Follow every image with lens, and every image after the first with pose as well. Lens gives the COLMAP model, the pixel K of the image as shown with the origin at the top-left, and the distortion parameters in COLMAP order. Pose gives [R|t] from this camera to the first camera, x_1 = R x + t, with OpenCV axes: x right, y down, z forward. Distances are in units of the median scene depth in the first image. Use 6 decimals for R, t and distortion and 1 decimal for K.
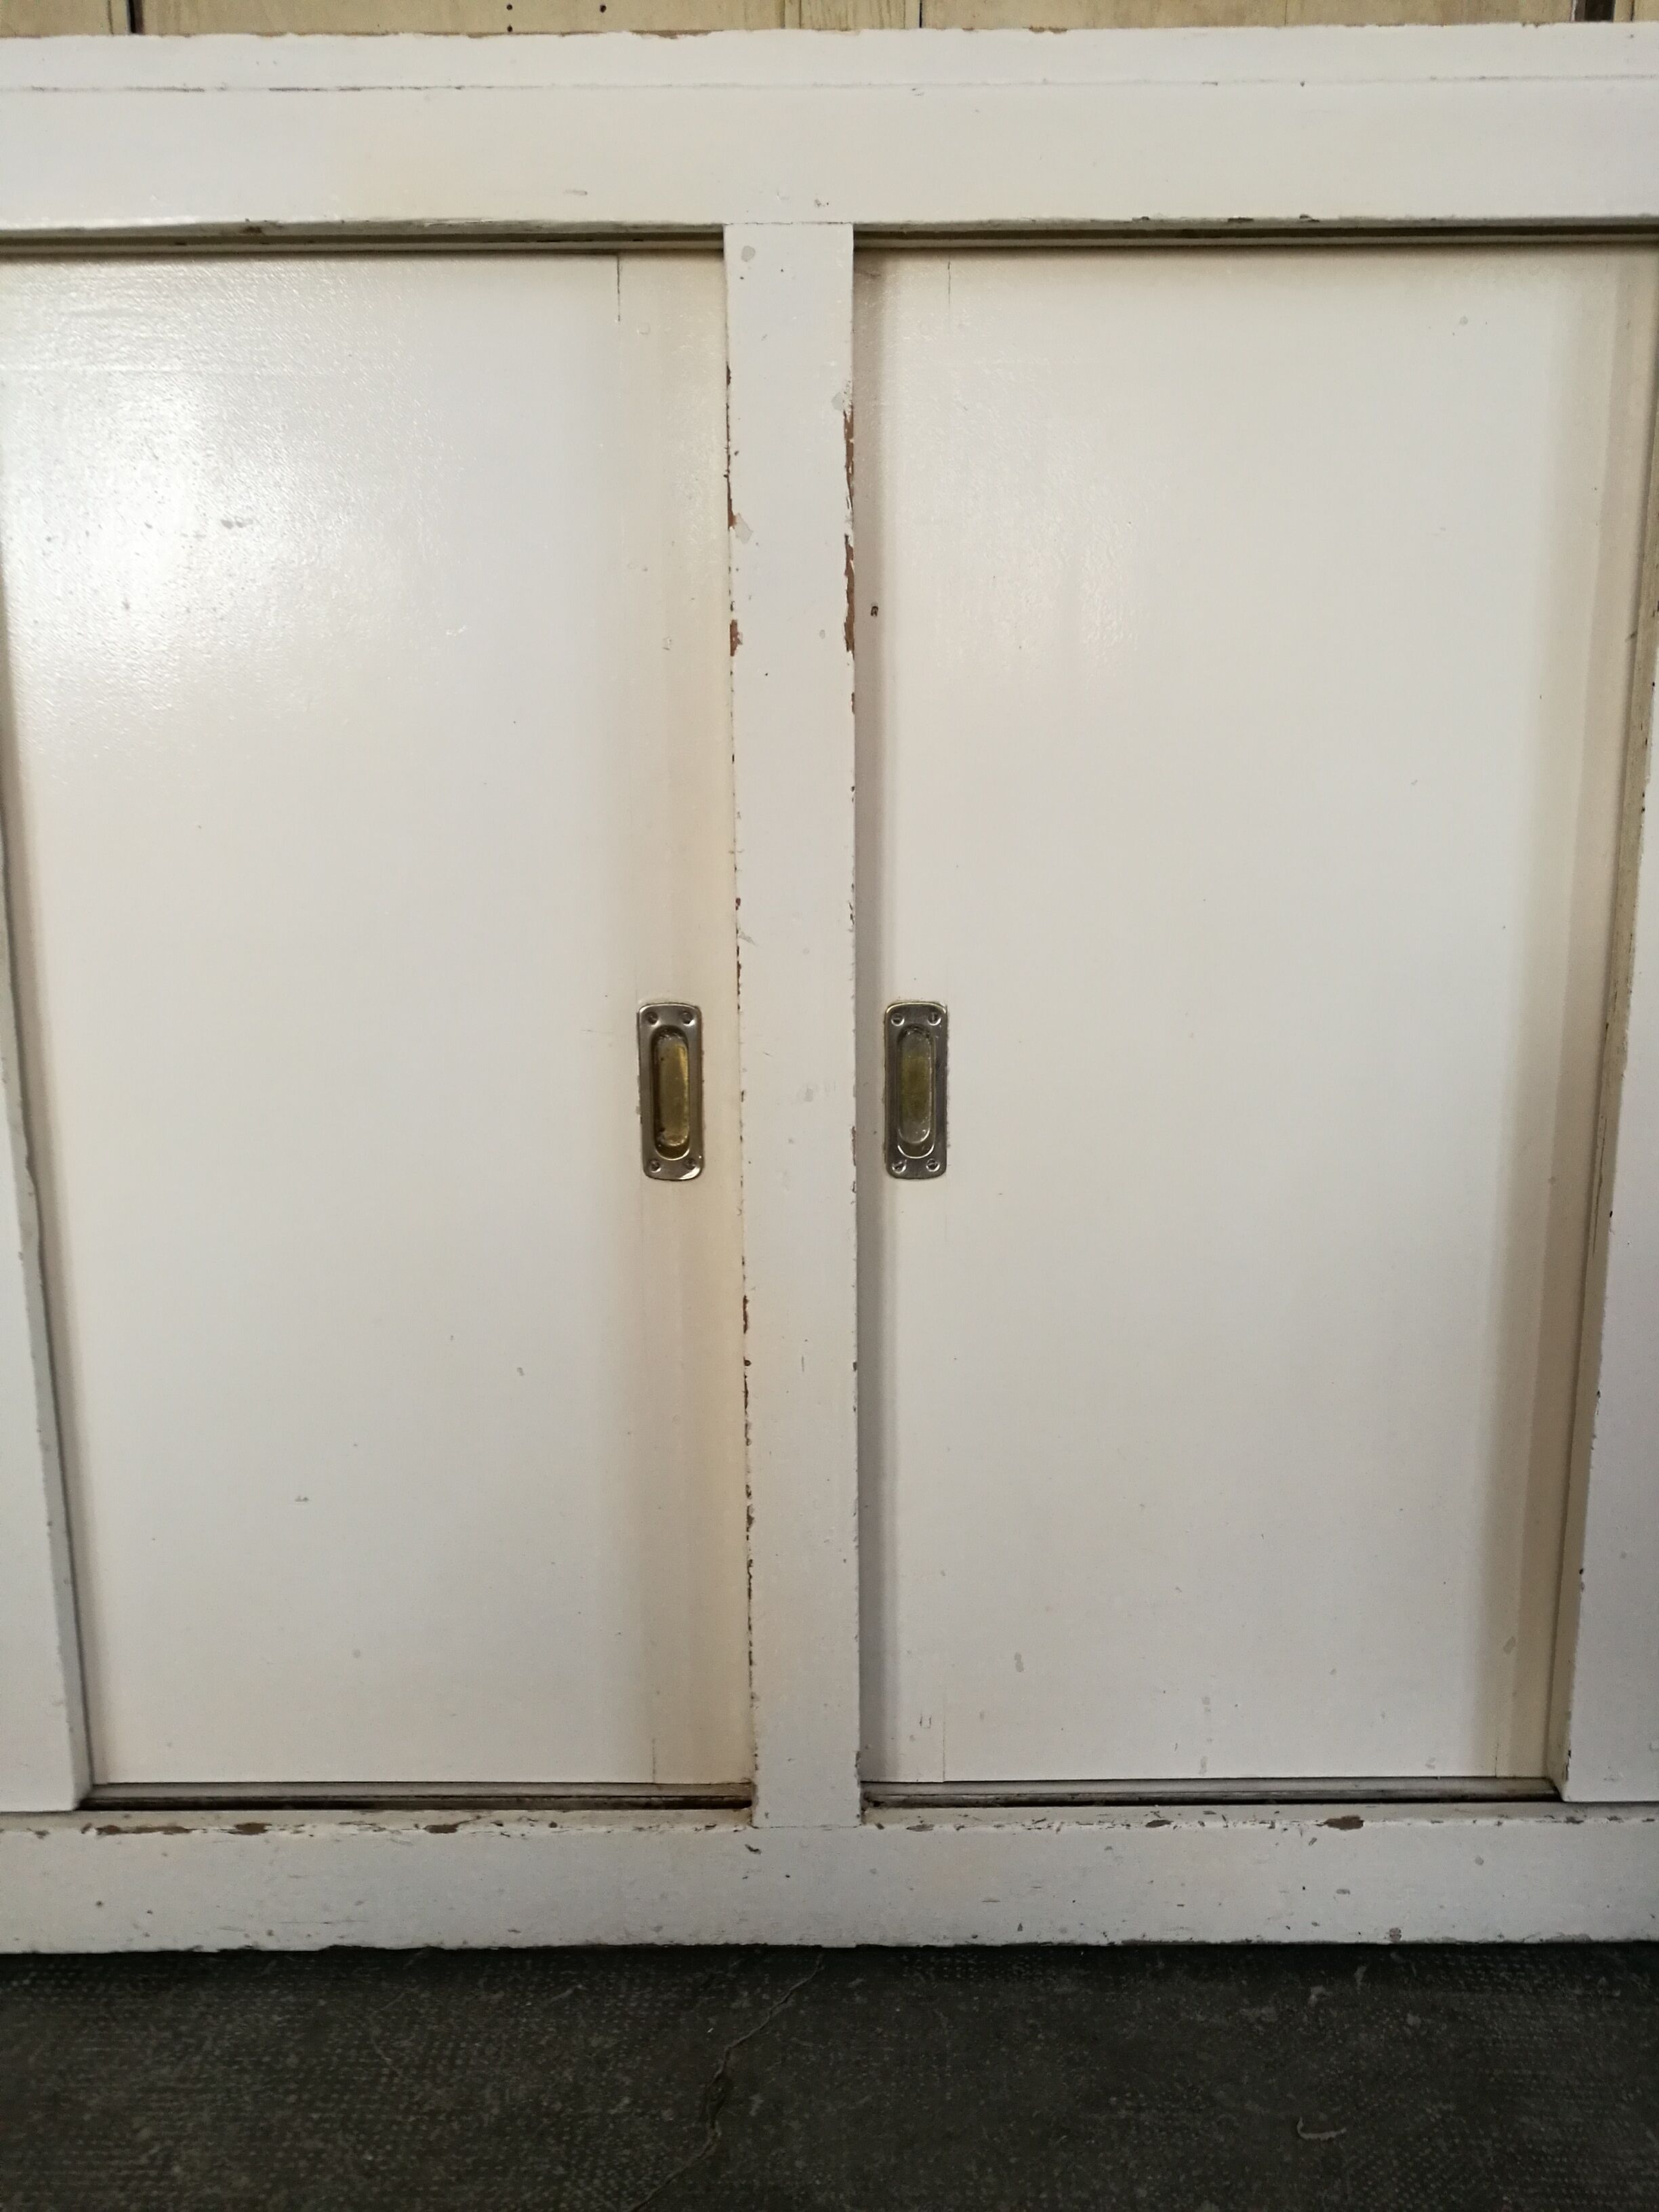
lens RADIAL K [[1751.2, 0, 815.0], [0, 1751.2, 1101.6], [0, 0, 1]] dist [-0.043273, 0.062668]
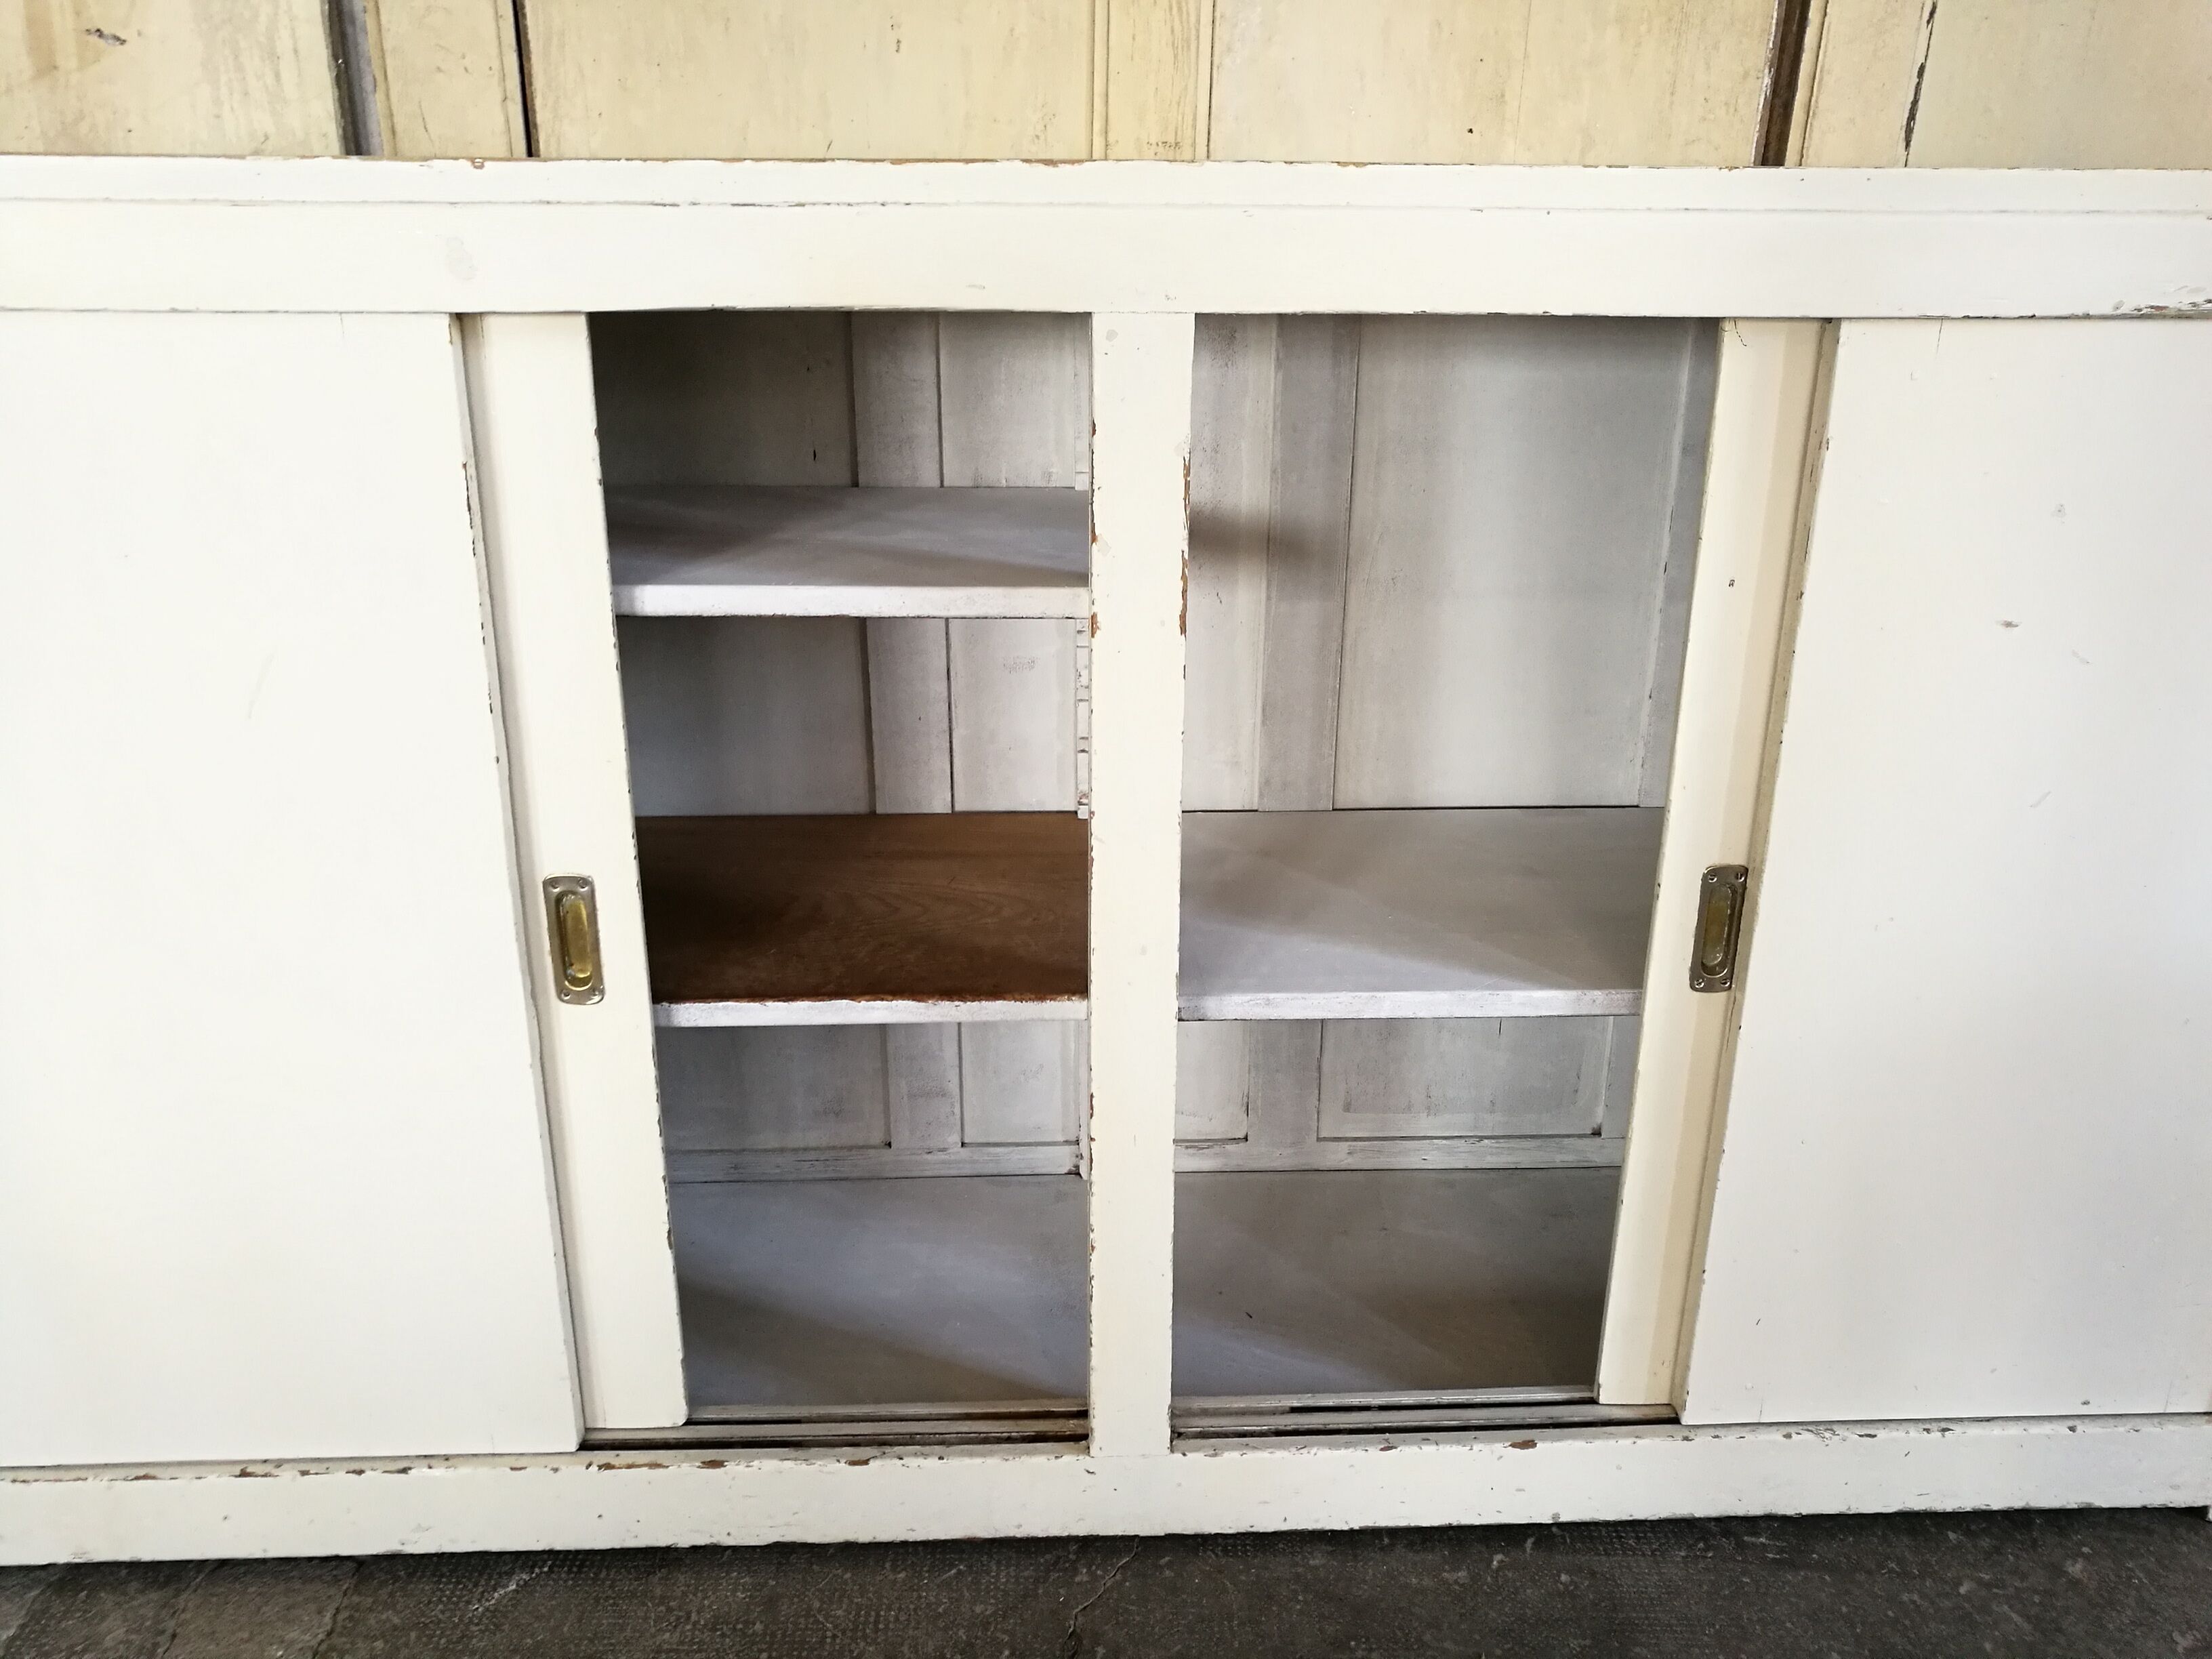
lens RADIAL K [[1751.2, 0, 1105.8], [0, 1751.2, 825.2], [0, 0, 1]] dist [-0.043273, 0.062668]
pose [[0.998902, -0.002592, 0.046776, -0.086215], [-0.004810, 0.987519, 0.157428, -0.281837], [-0.046600, -0.157480, 0.986422, -0.259165]]
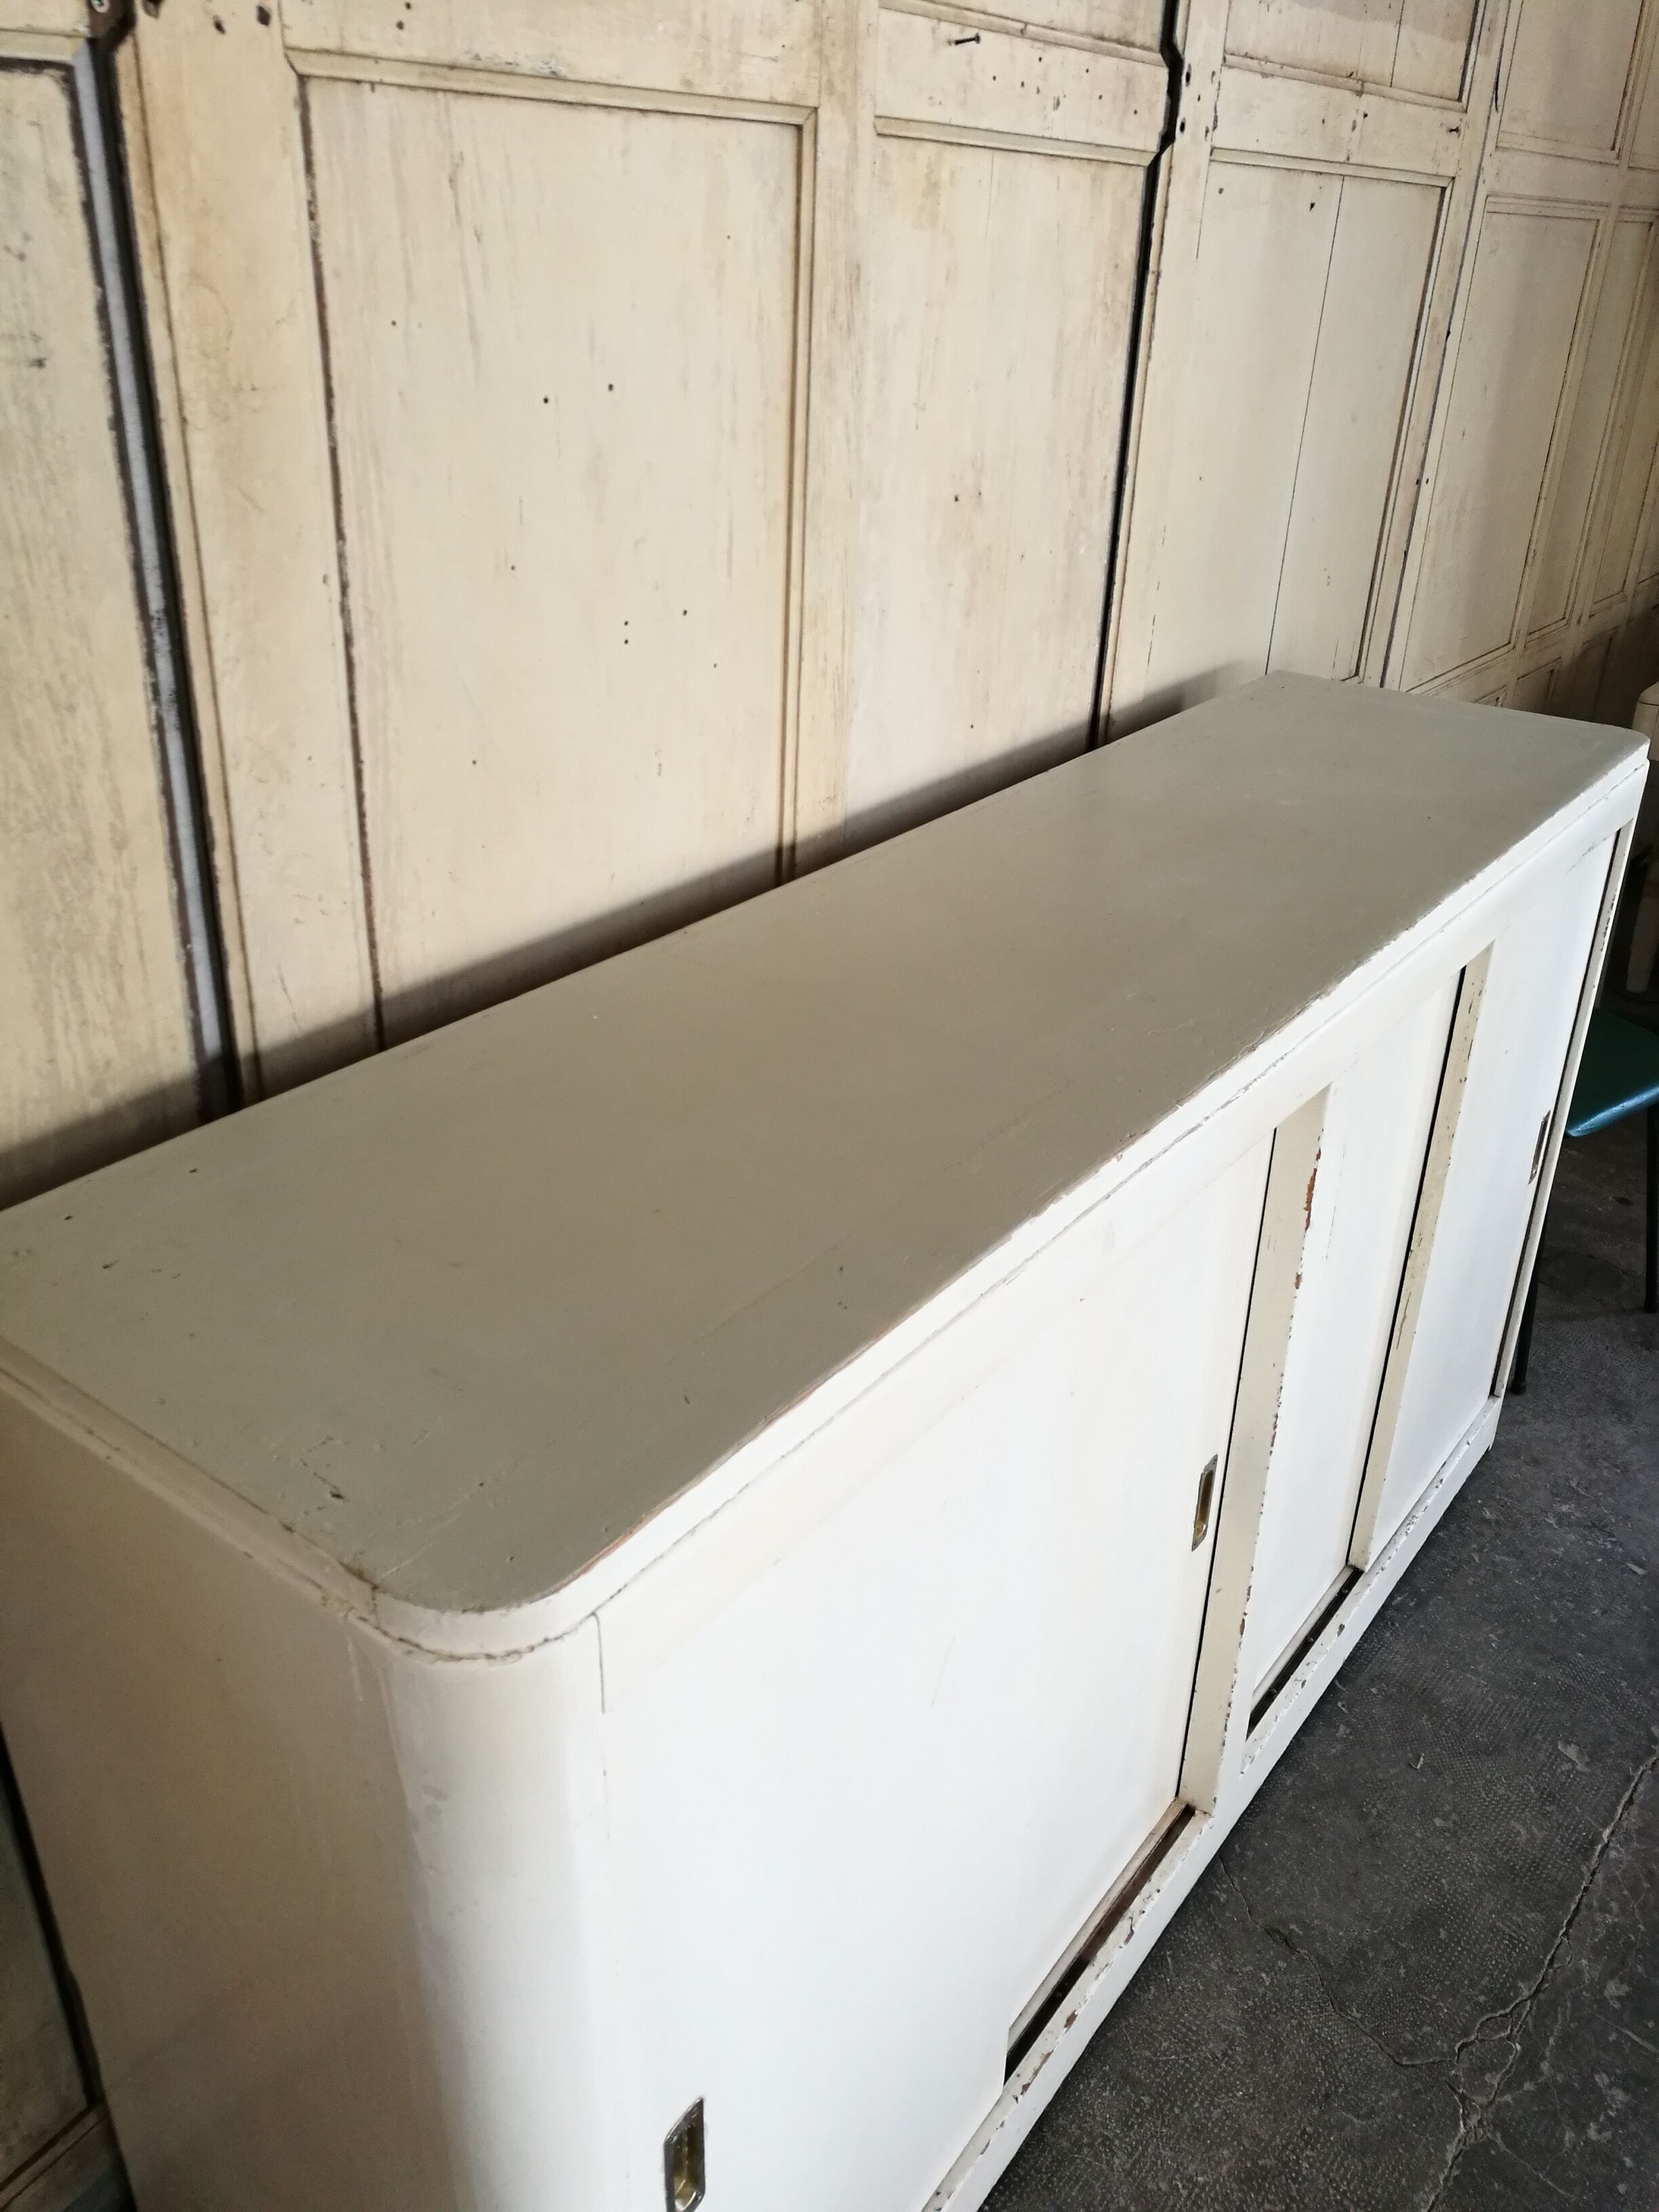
lens RADIAL K [[1751.2, 0, 797.6], [0, 1751.2, 1103.8], [0, 0, 1]] dist [-0.043273, 0.062668]
pose [[0.605651, -0.350415, 0.714420, -1.336451], [0.144975, 0.931382, 0.333930, -0.944804], [-0.782412, -0.098671, 0.614894, 0.303383]]
